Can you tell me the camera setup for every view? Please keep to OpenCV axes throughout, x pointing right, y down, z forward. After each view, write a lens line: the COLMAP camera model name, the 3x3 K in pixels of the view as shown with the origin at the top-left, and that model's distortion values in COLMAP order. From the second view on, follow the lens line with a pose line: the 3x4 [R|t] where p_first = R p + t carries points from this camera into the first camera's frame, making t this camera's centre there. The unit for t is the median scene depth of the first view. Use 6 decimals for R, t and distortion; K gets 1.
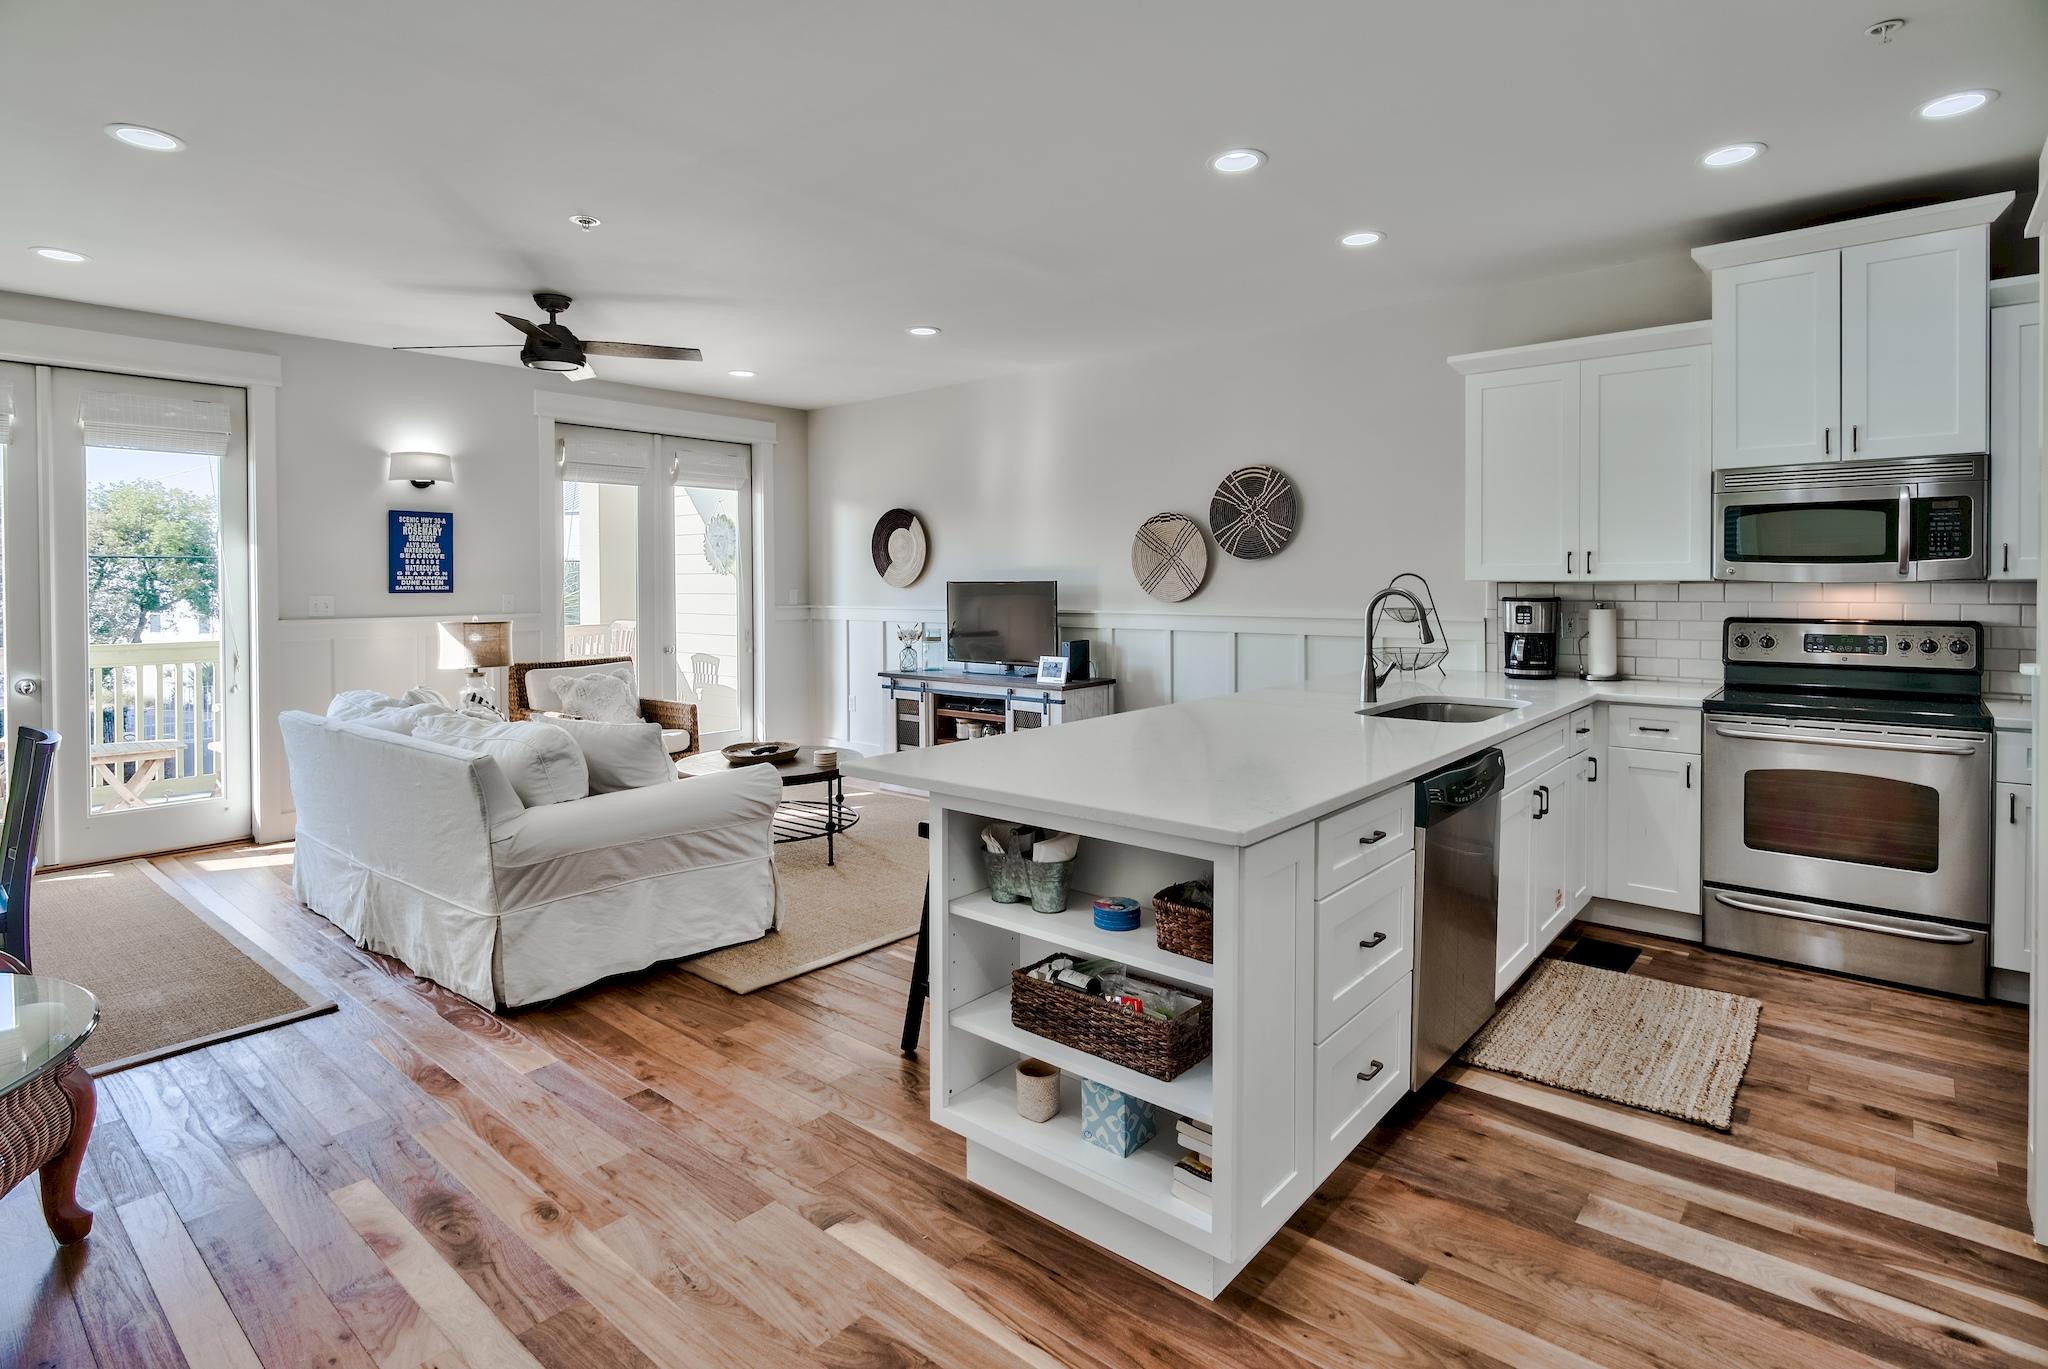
lens RADIAL K [[1005.1, 0, 1084.2], [0, 1005.1, 599.3], [0, 0, 1]] dist [-0.001575, -0.001349]
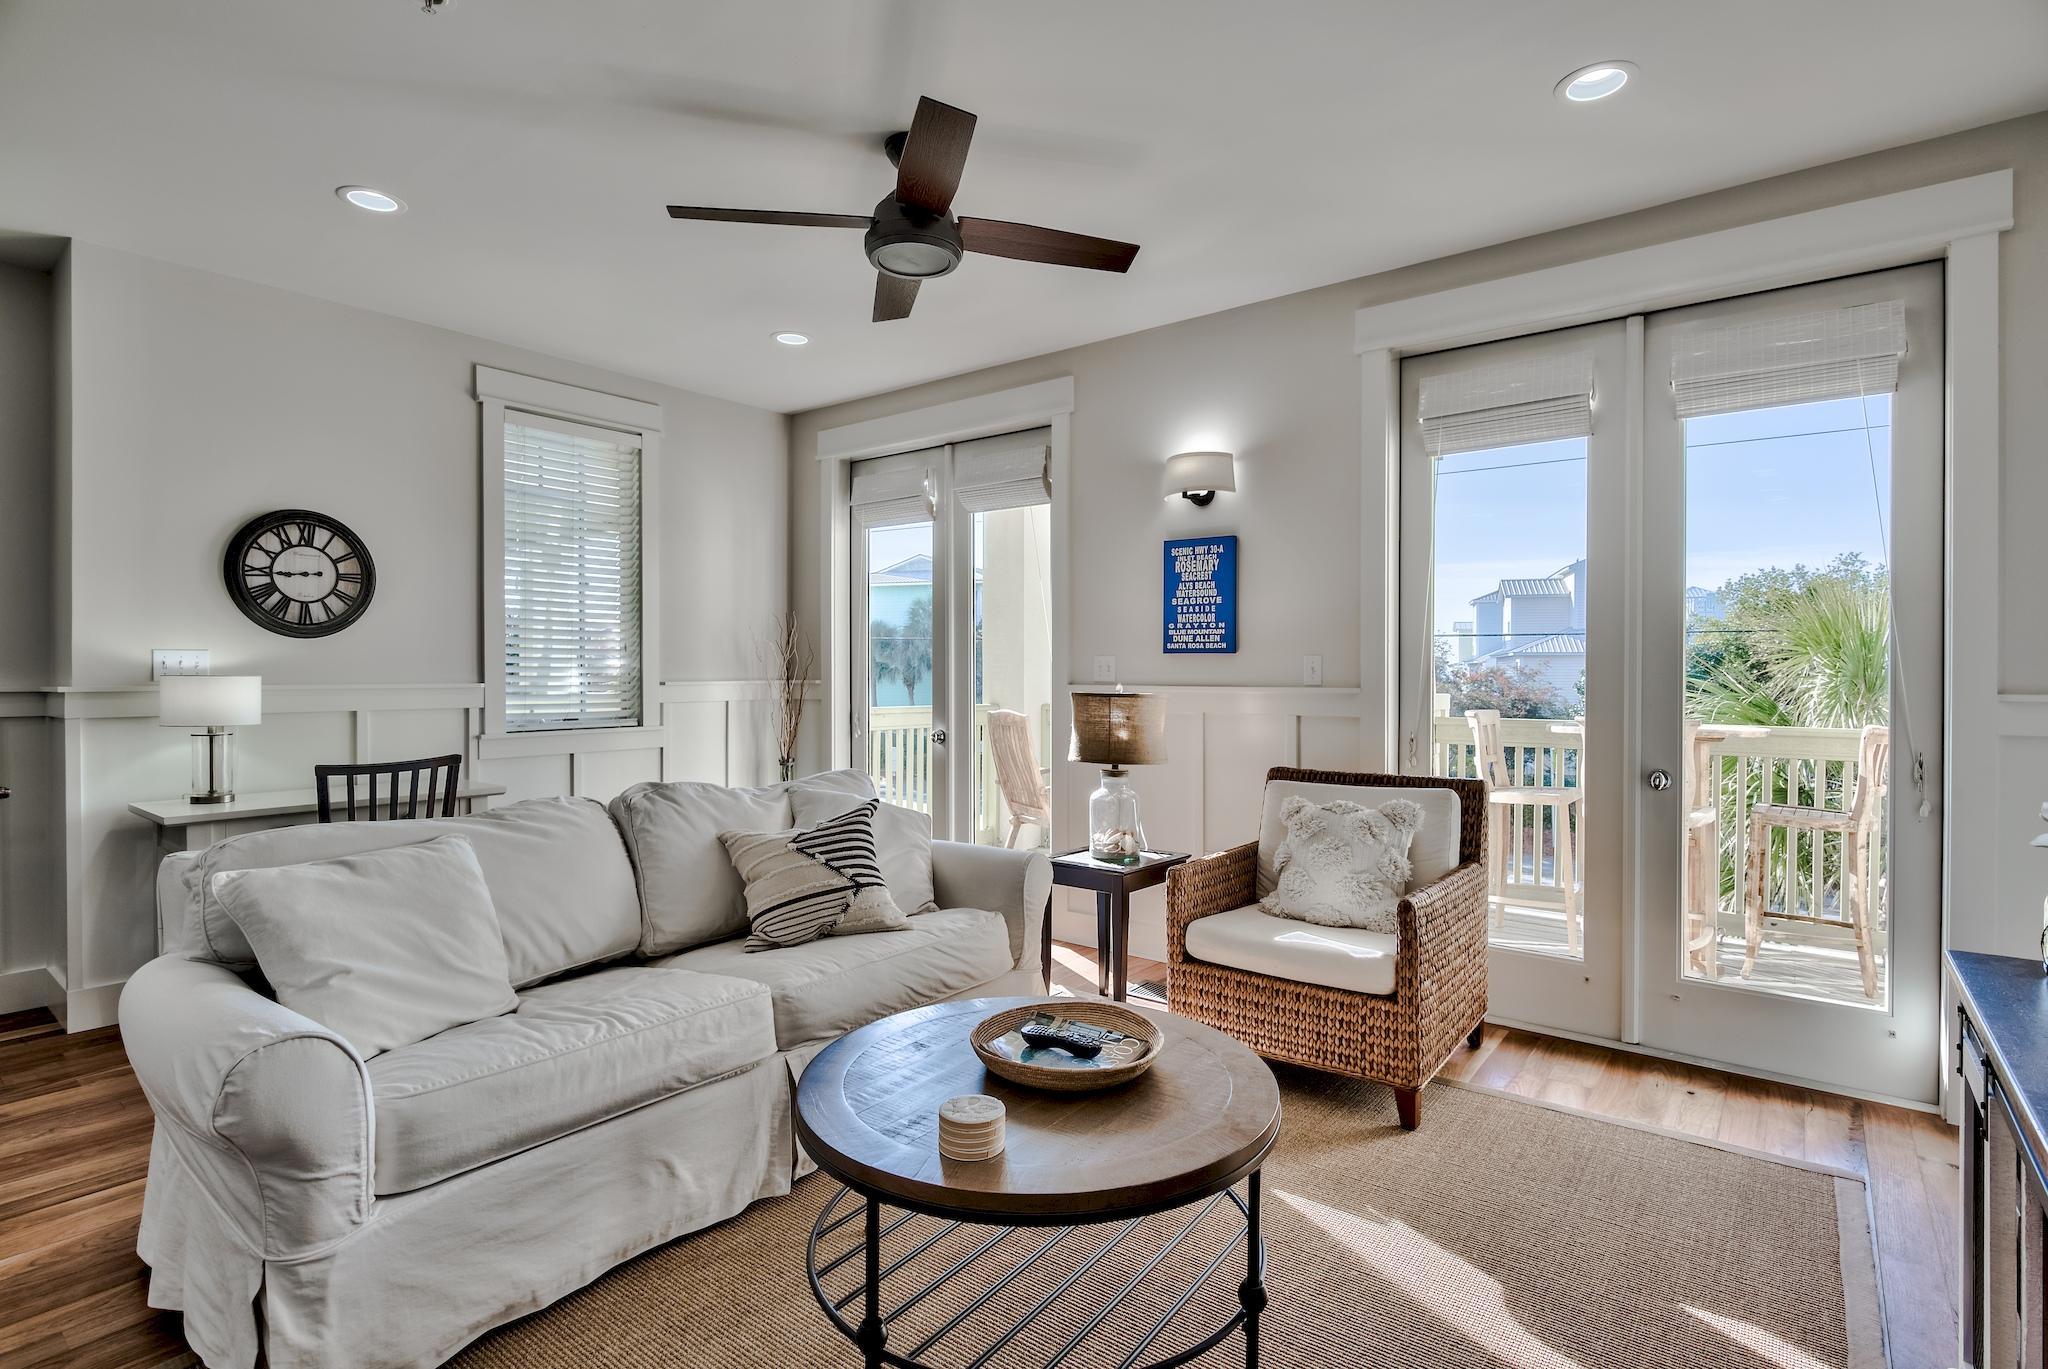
lens RADIAL K [[1005.1, 0, 1009.0], [0, 1005.1, 675.2], [0, 0, 1]] dist [-0.001575, -0.001349]
pose [[-0.027801, 0.010653, -0.999557, 0.048866], [-0.020099, 0.999735, 0.011214, 0.003679], [0.999411, 0.020402, -0.027580, 0.774882]]
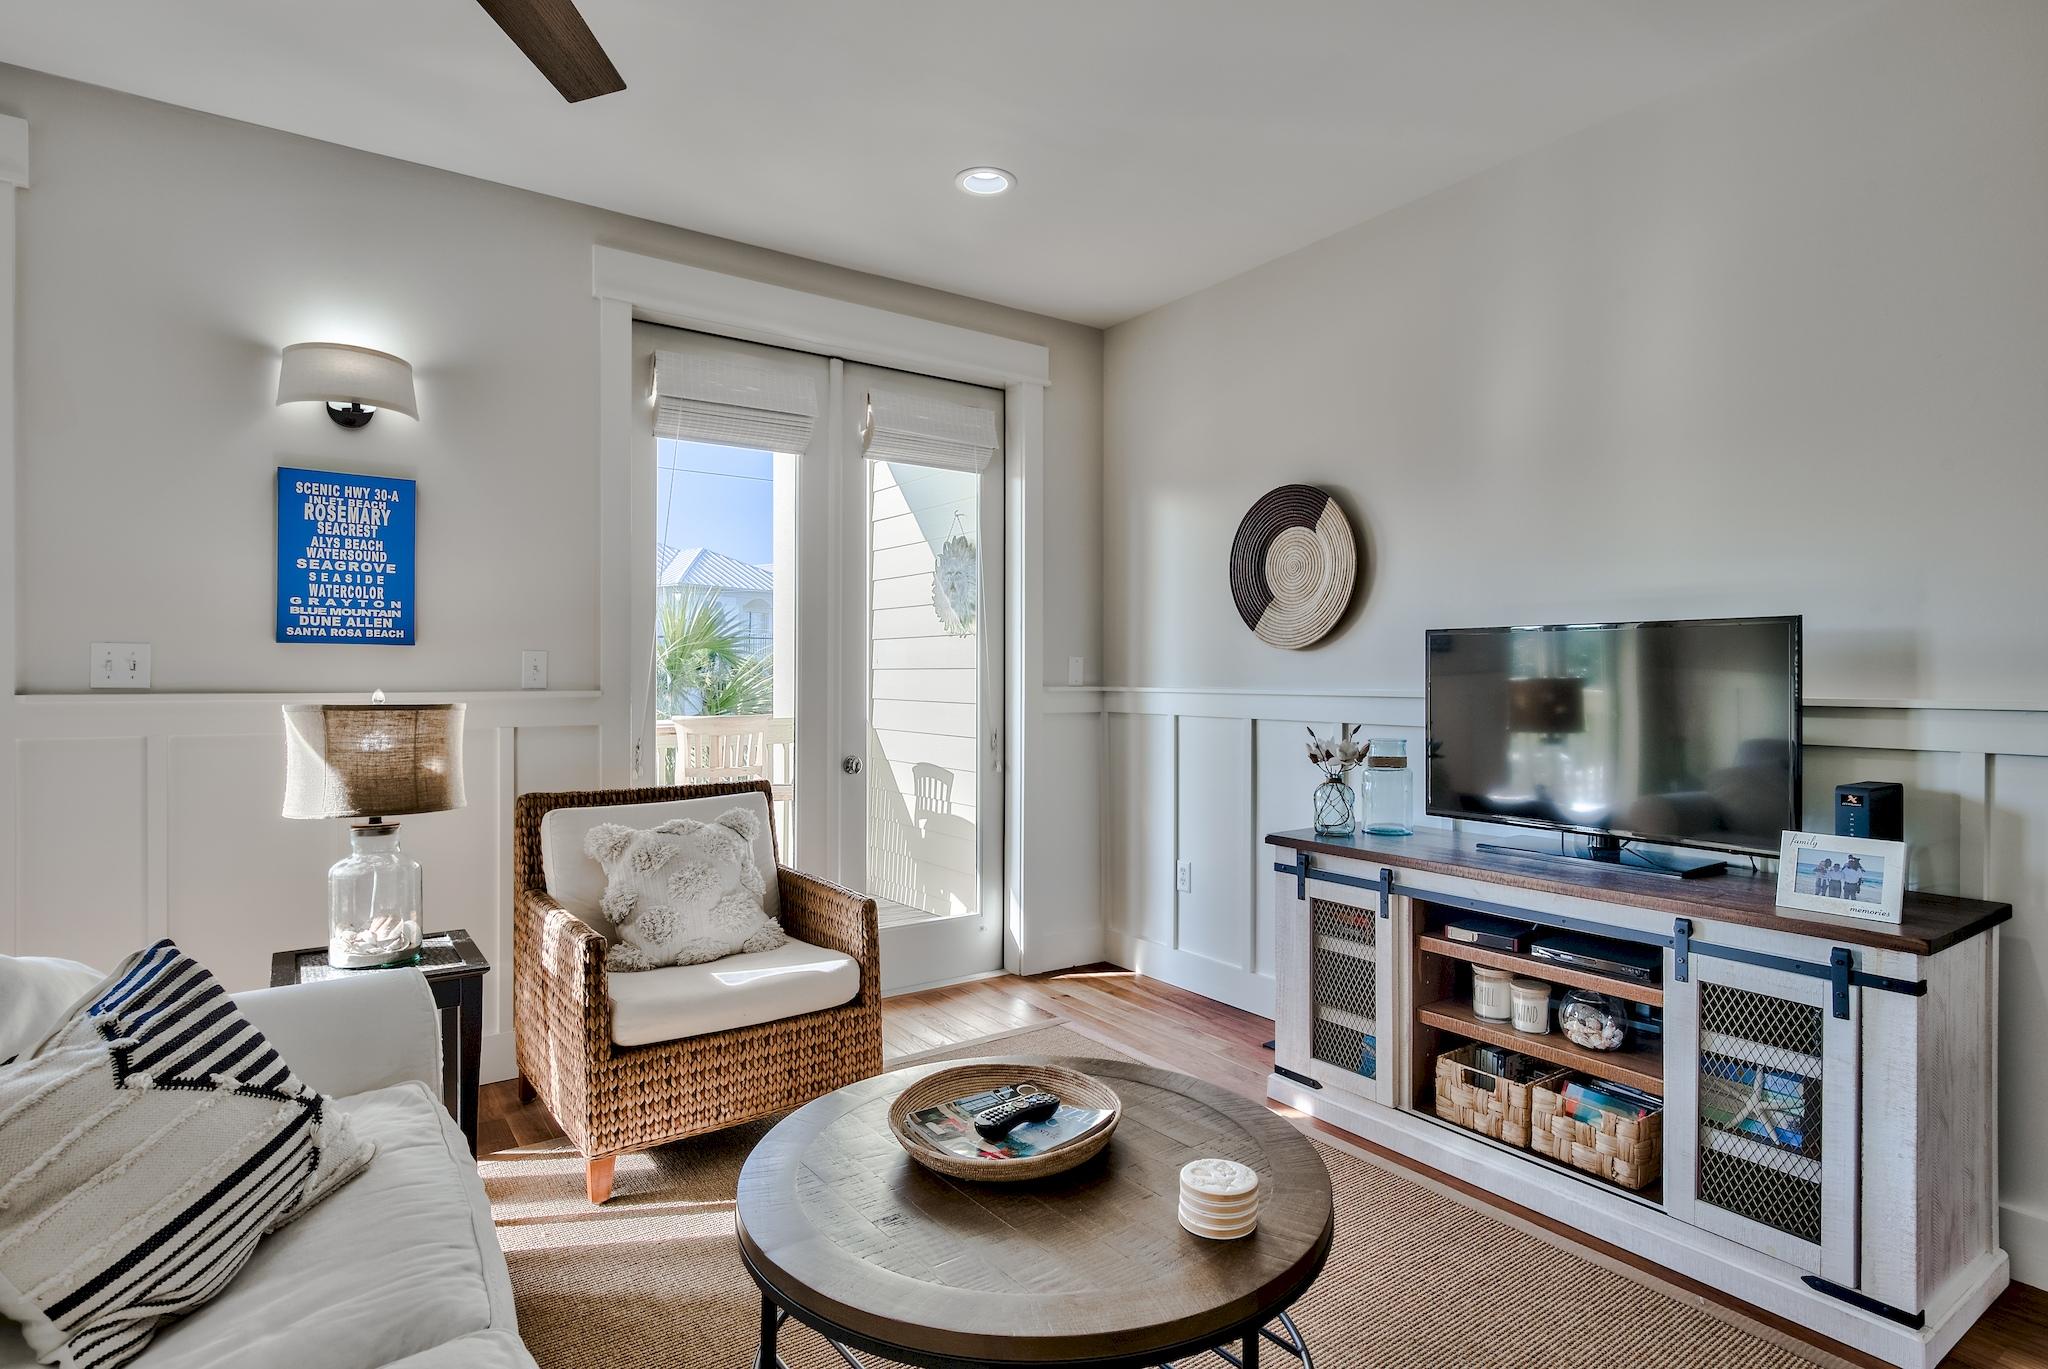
lens RADIAL K [[1076.6, 0, 1030.4], [0, 1076.6, 677.1], [0, 0, 1]] dist [-0.000634, 0.000186]
pose [[0.955183, 0.008125, -0.295906, -0.169454], [-0.012871, 0.999818, -0.014097, 0.011300], [0.295738, 0.017274, 0.955113, 0.528706]]
